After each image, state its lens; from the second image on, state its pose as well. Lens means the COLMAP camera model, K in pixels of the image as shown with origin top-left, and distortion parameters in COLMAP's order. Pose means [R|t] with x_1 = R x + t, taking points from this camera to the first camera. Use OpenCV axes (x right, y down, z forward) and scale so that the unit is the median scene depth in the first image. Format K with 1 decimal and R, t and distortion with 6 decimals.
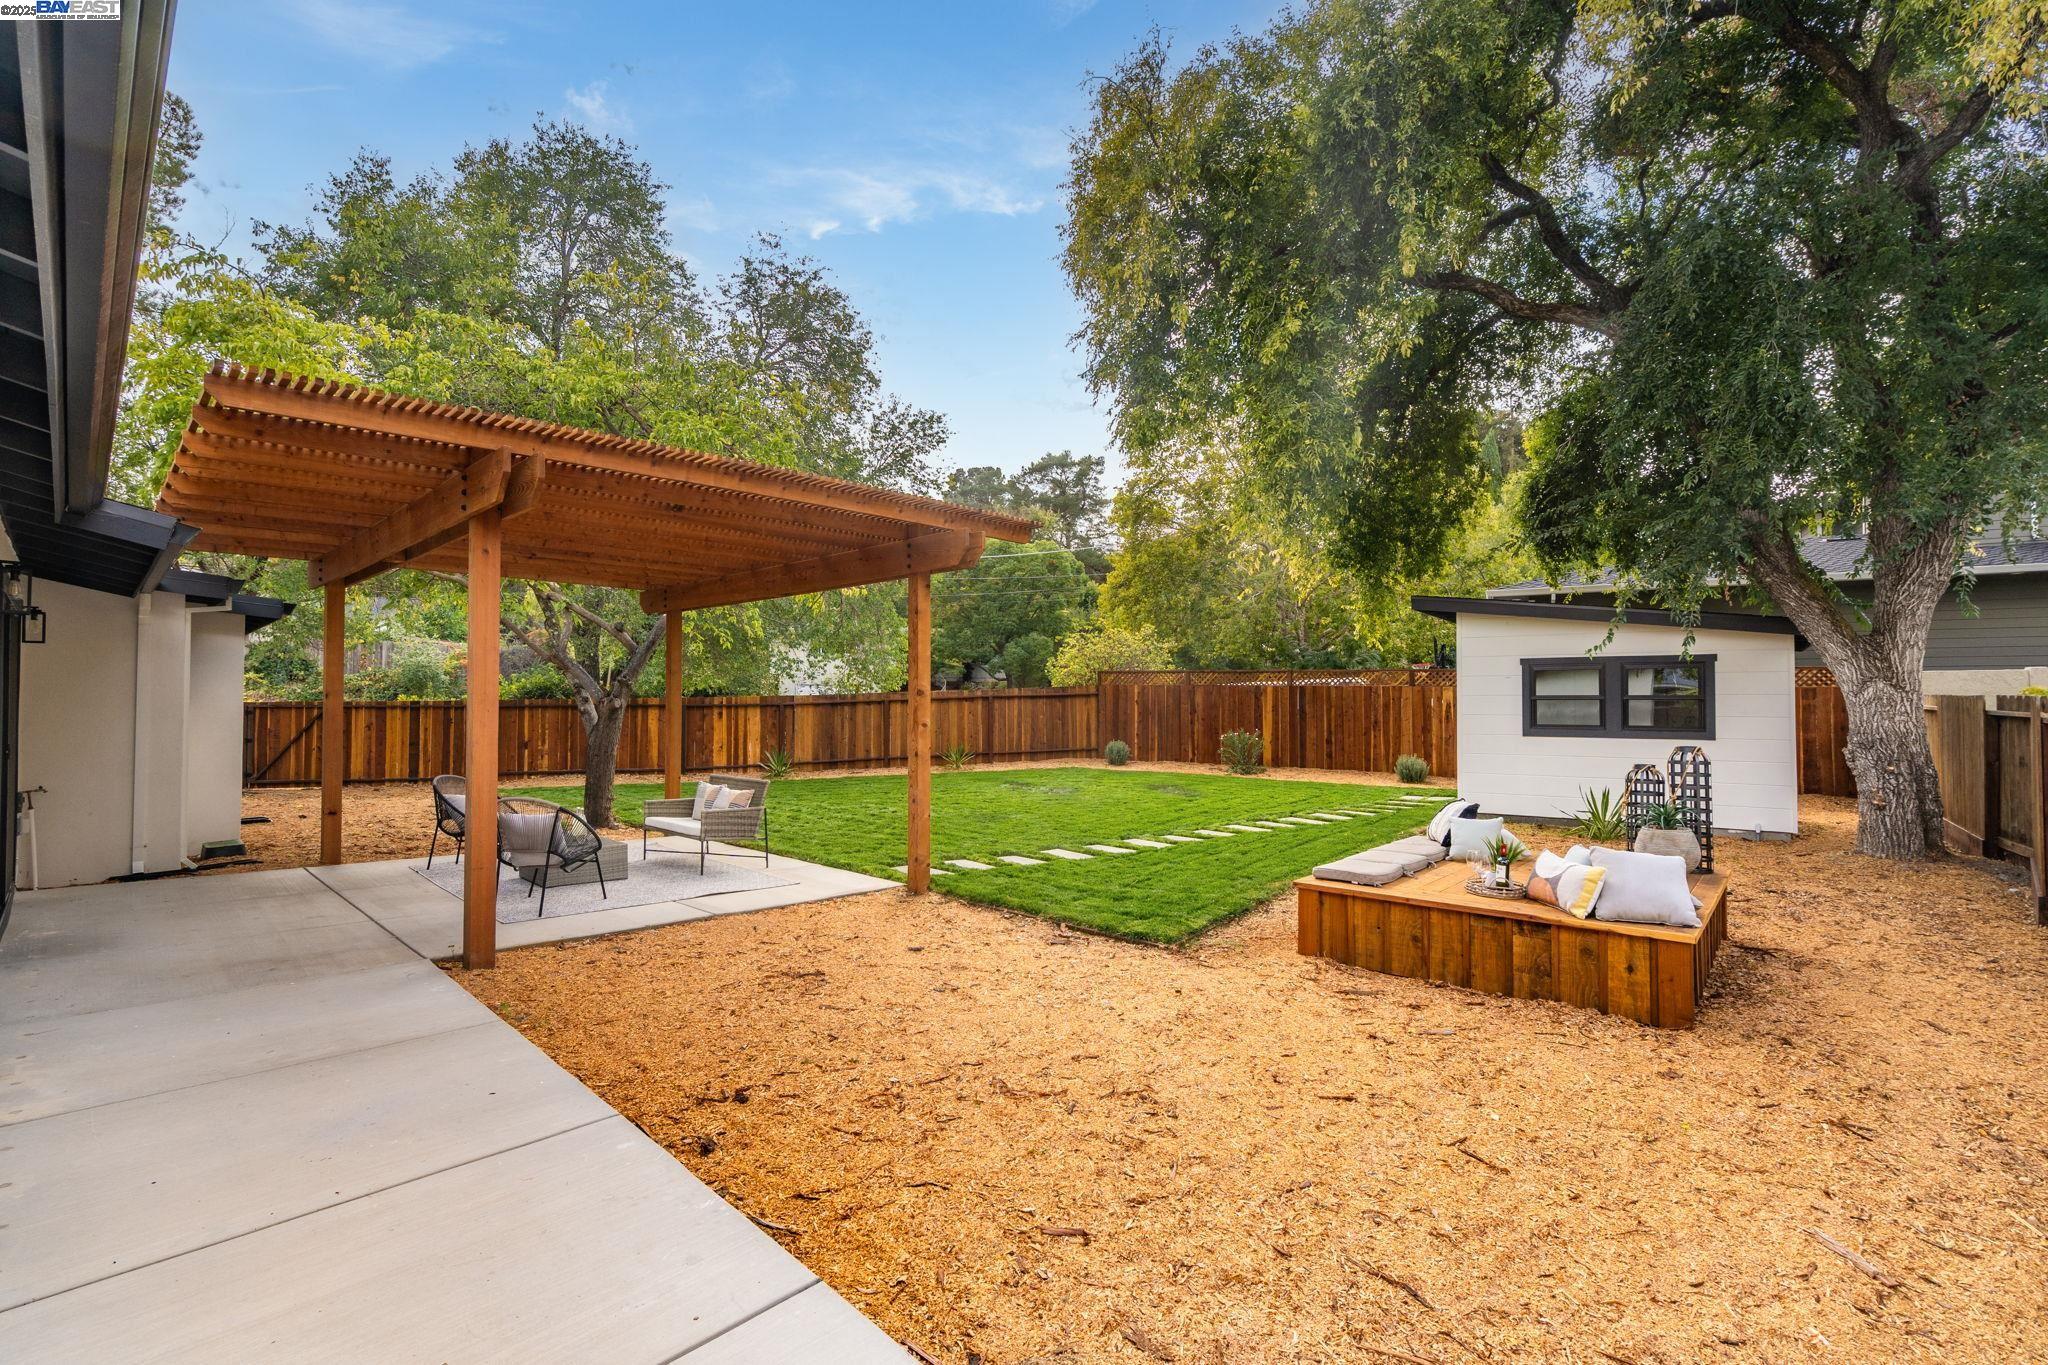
lens RADIAL K [[946.1, 0, 1025.2], [0, 946.1, 682.4], [0, 0, 1]] dist [0.009519, 0.000310]
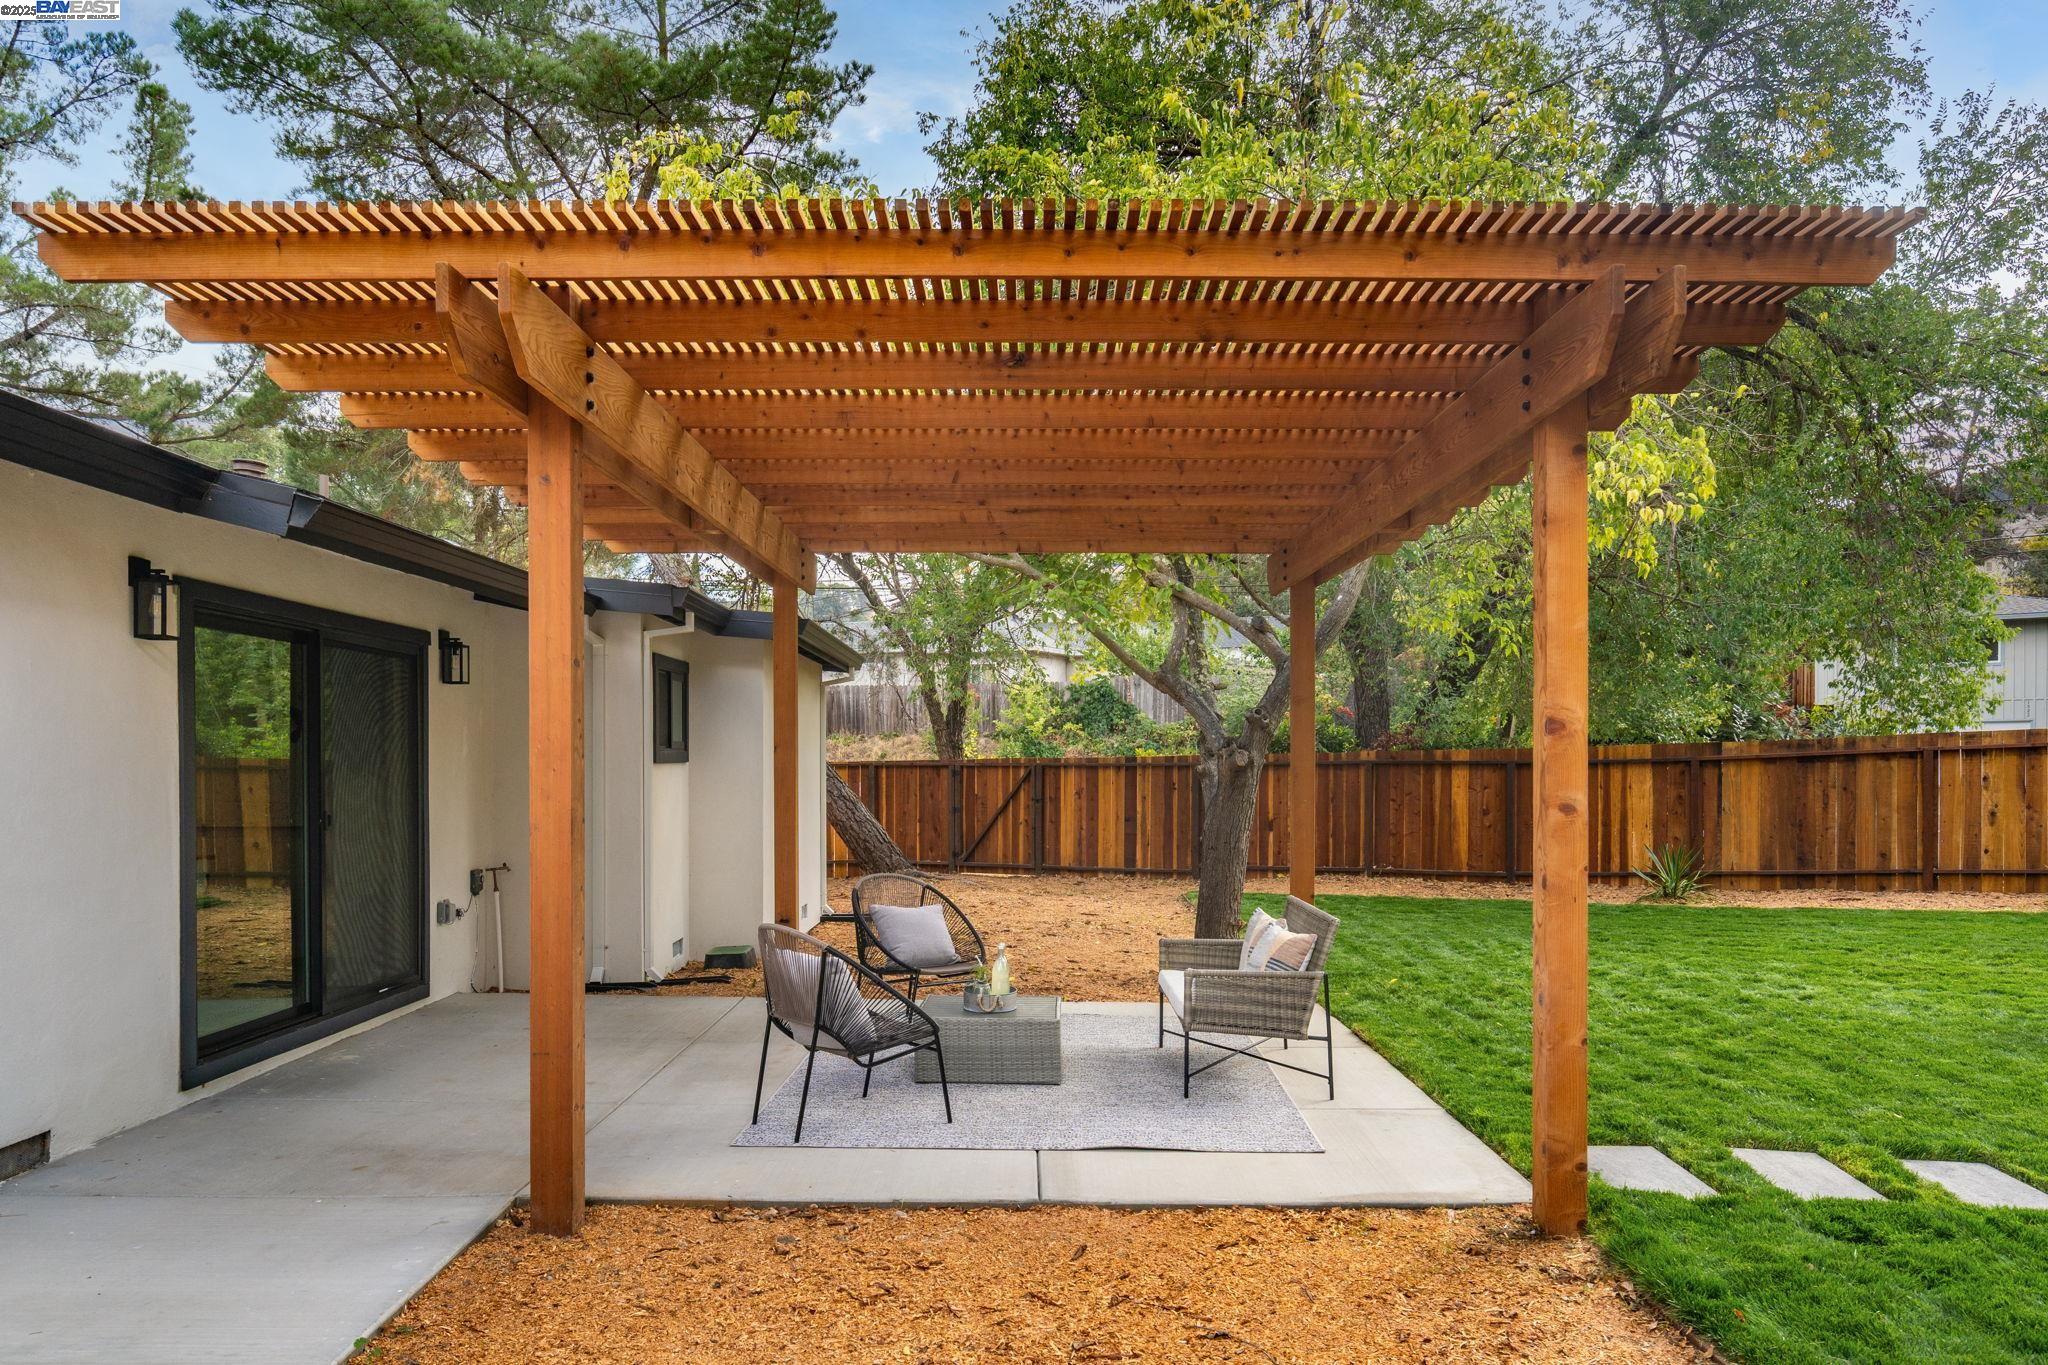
lens RADIAL K [[1493.9, 0, 1038.2], [0, 1493.9, 800.3], [0, 0, 1]] dist [-0.006420, -0.002155]
pose [[0.707526, 0.014355, -0.706541, 0.068356], [0.020319, 0.998967, 0.040644, 0.004930], [0.706395, -0.043113, 0.706504, 0.165523]]
